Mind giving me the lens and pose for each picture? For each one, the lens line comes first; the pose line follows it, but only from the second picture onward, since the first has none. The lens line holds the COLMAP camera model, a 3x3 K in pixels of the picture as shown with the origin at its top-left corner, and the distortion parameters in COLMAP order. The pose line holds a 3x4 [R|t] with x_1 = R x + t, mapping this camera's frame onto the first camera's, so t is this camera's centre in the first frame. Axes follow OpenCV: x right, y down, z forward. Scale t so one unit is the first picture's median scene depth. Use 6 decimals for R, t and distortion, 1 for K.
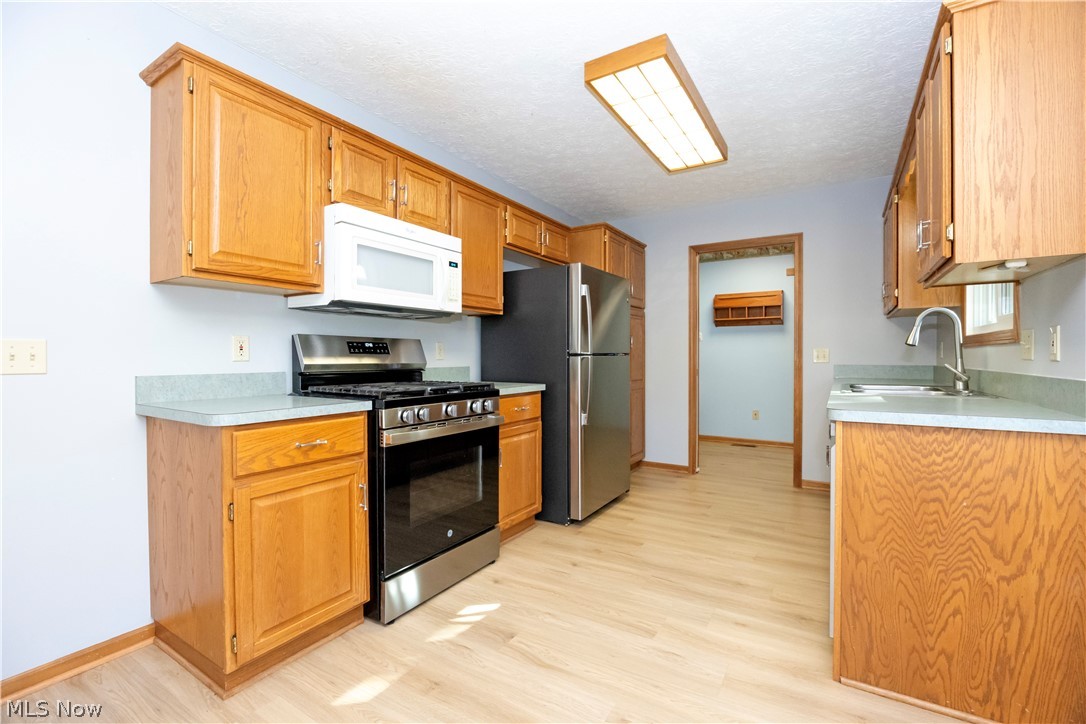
lens RADIAL K [[475.6, 0, 544.7], [0, 475.6, 359.7], [0, 0, 1]] dist [-0.009737, 0.000559]
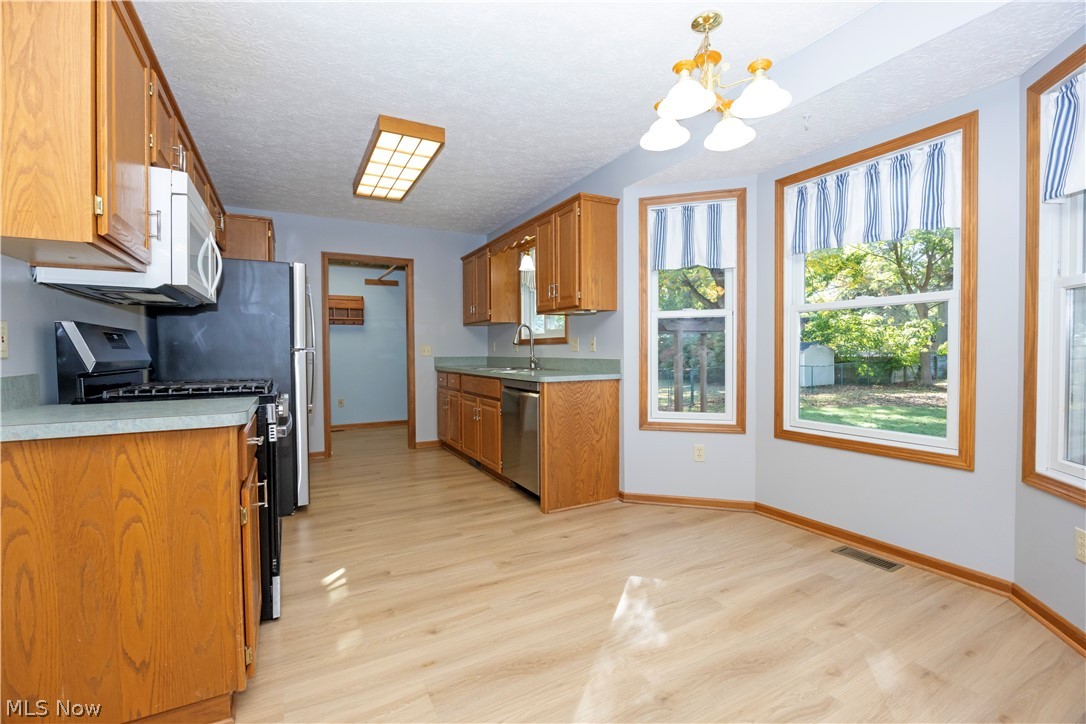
lens RADIAL K [[475.6, 0, 544.9], [0, 475.6, 360.2], [0, 0, 1]] dist [-0.009737, 0.000559]
pose [[0.498820, -0.020184, 0.866471, -0.903998], [0.013315, 0.999789, 0.015625, 0.005208], [-0.866604, 0.003743, 0.498983, 0.008733]]
